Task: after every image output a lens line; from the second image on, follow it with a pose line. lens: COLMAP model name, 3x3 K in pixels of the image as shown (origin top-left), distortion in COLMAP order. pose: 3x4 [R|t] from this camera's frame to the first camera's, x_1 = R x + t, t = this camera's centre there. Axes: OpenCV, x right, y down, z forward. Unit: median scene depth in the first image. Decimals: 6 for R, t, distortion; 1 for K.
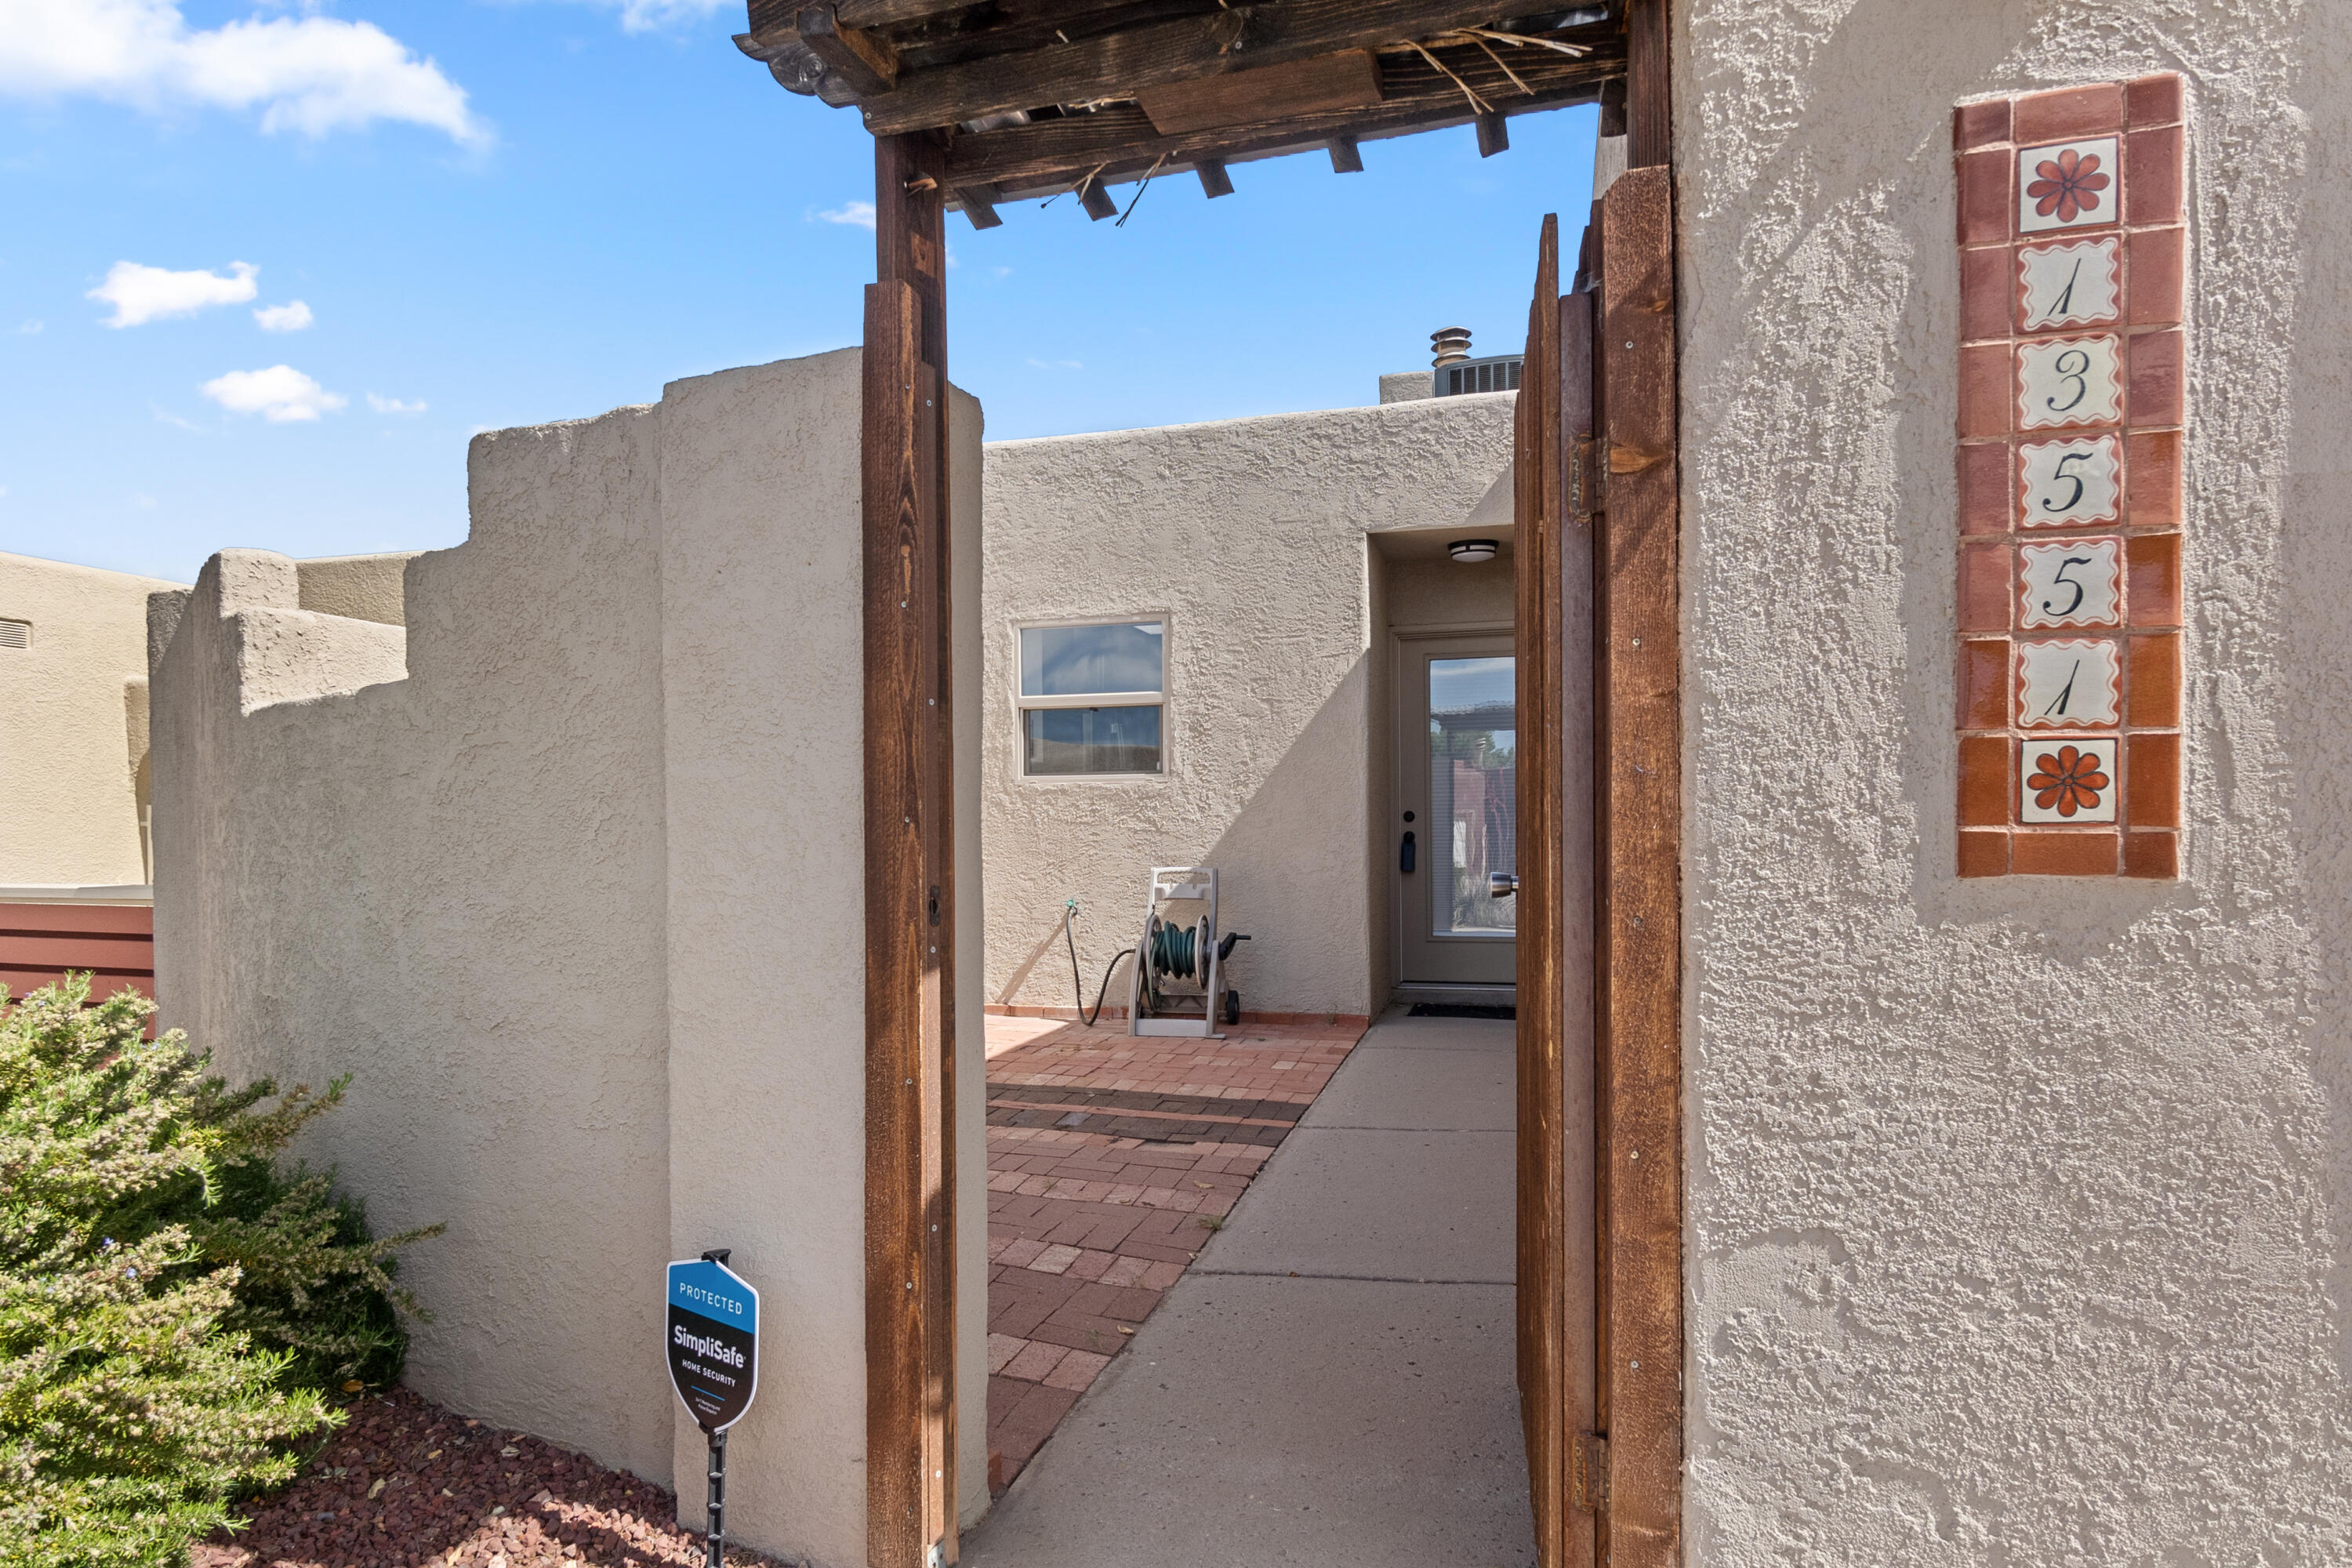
lens RADIAL K [[1341.8, 0, 1154.0], [0, 1341.8, 834.7], [0, 0, 1]] dist [0.002417, 0.000333]
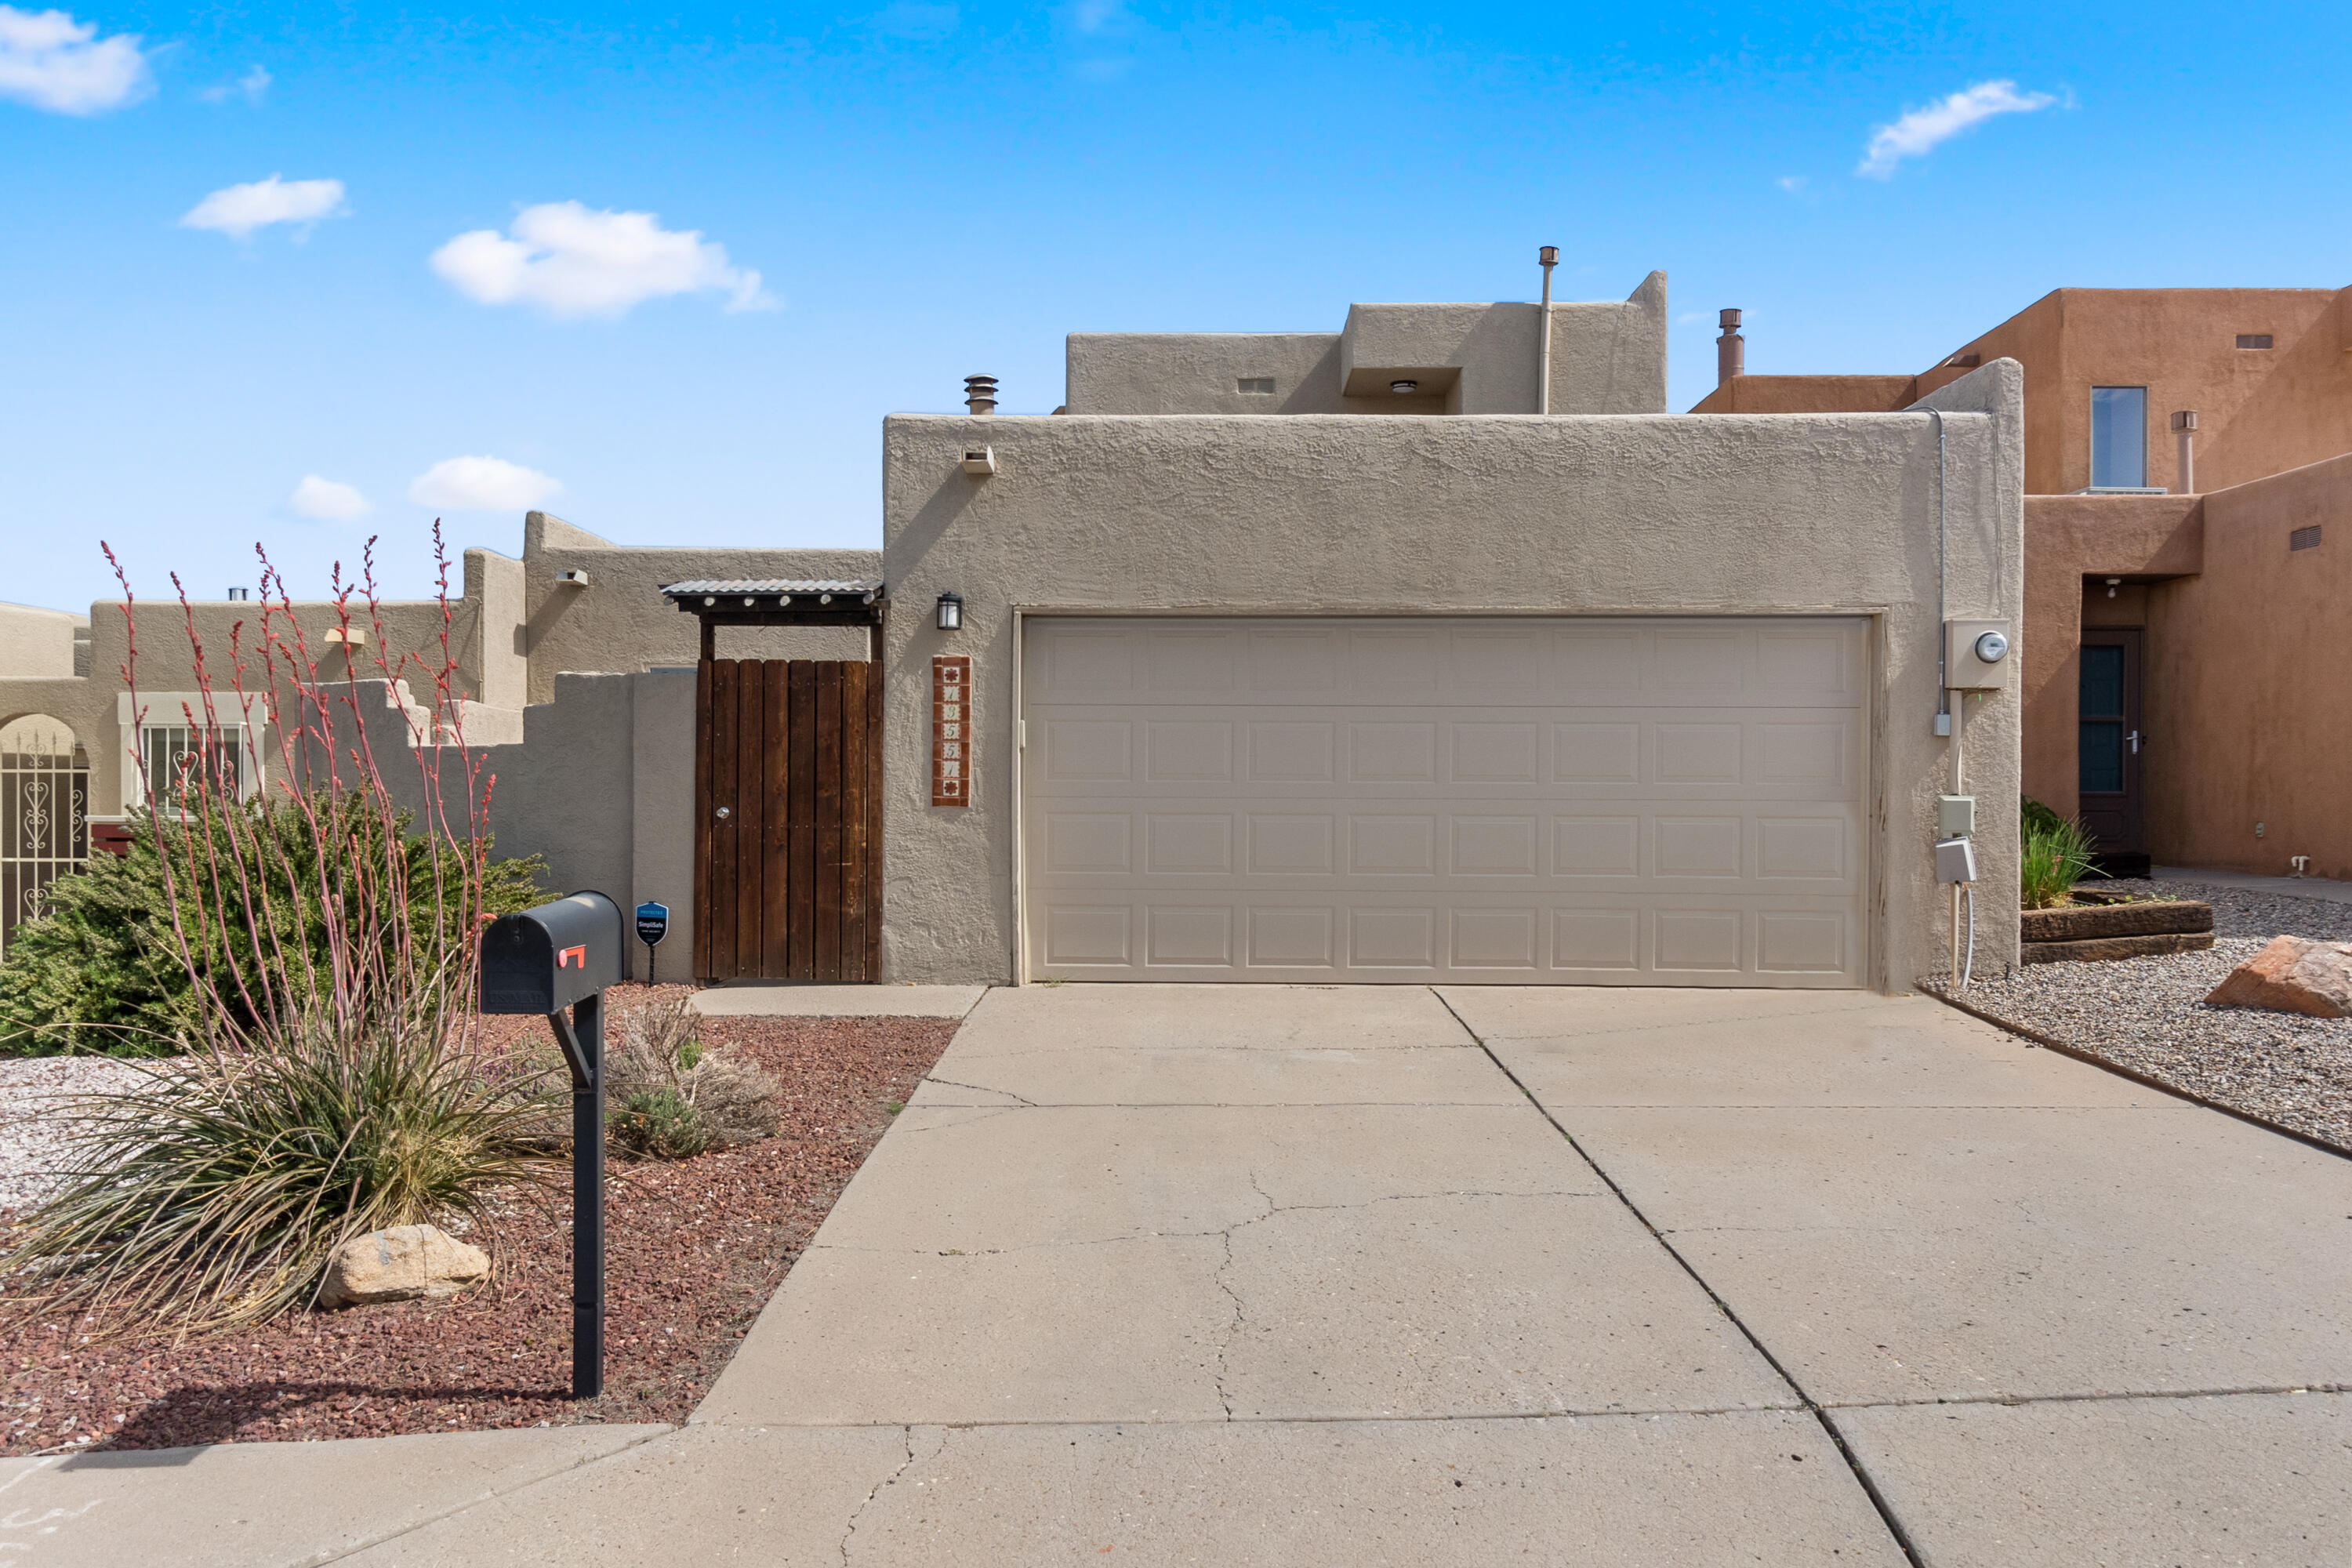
lens RADIAL K [[1778.8, 0, 1131.9], [0, 1778.8, 805.2], [0, 0, 1]] dist [-0.003124, 0.001747]
pose [[0.968172, 0.015070, 0.249831, -0.077884], [-0.013687, 0.999880, -0.007272, 0.014441], [-0.249911, 0.003621, 0.968262, -1.246667]]
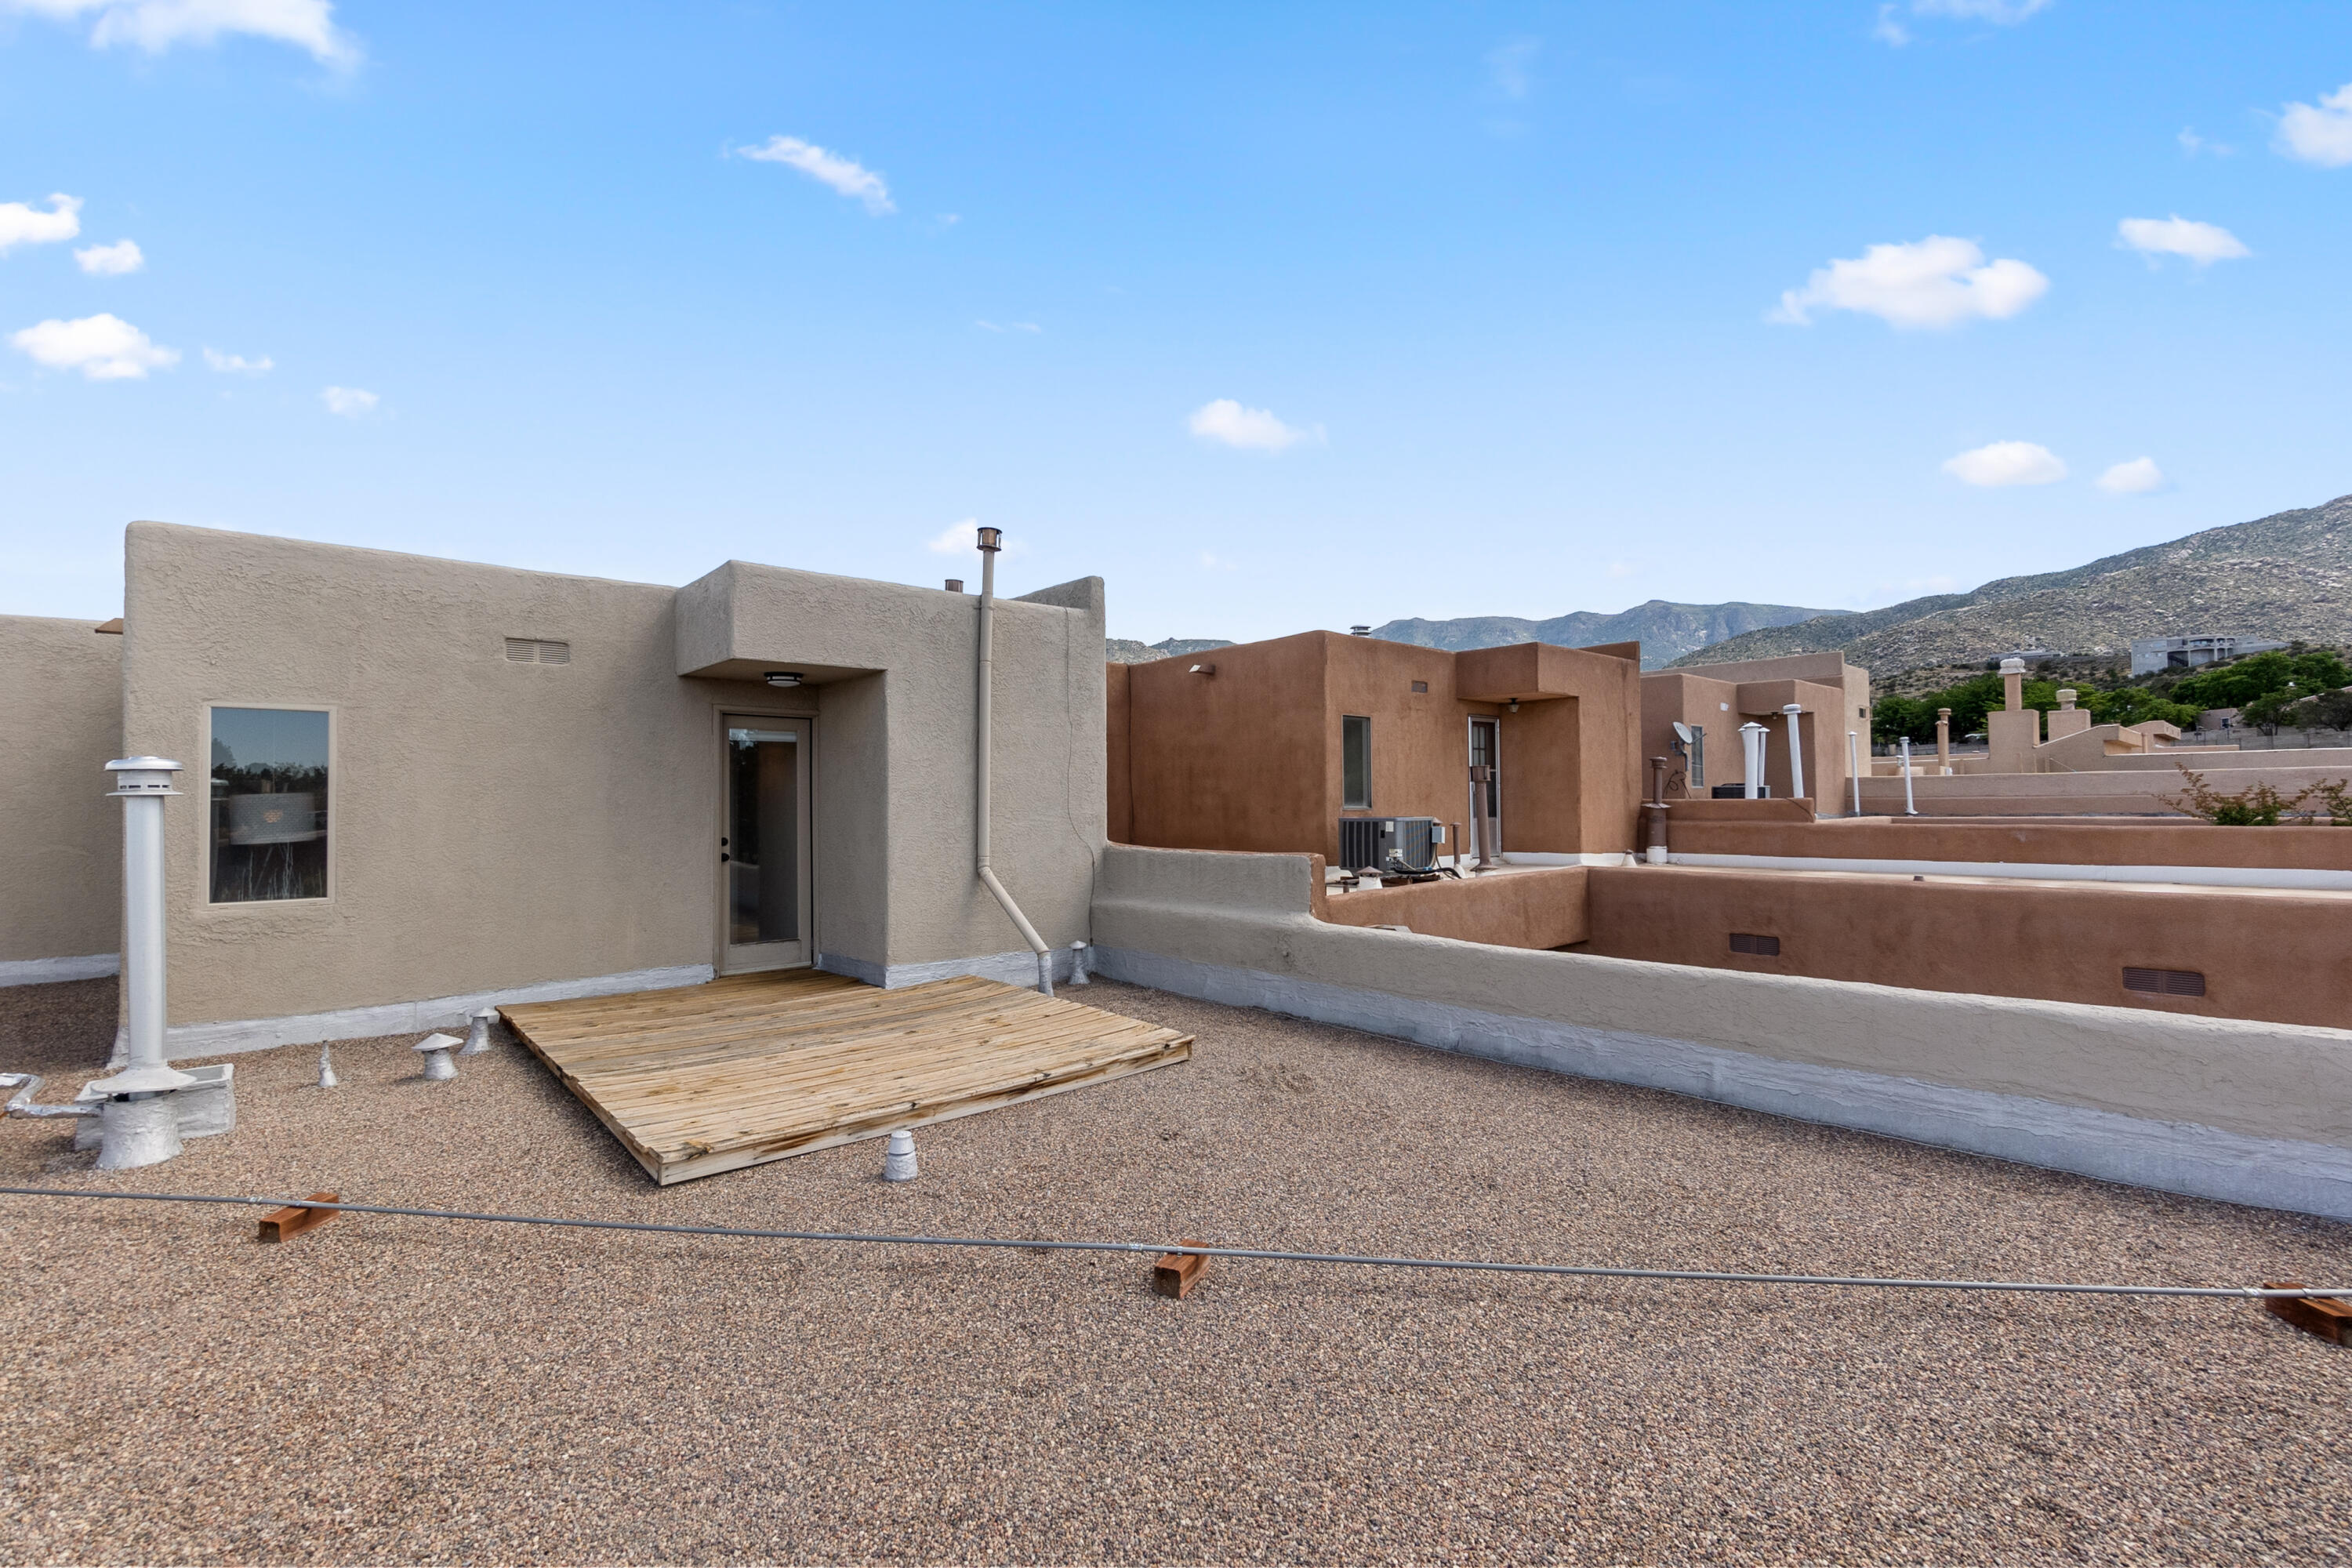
lens RADIAL K [[1023.2, 0, 1160.2], [0, 1023.2, 781.9], [0, 0, 1]] dist [-0.011126, 0.001231]
pose [[0.534216, 0.022753, 0.845042, 0.255542], [0.013525, 0.999280, -0.035456, -0.475924], [-0.845240, 0.030371, 0.533523, 0.284551]]
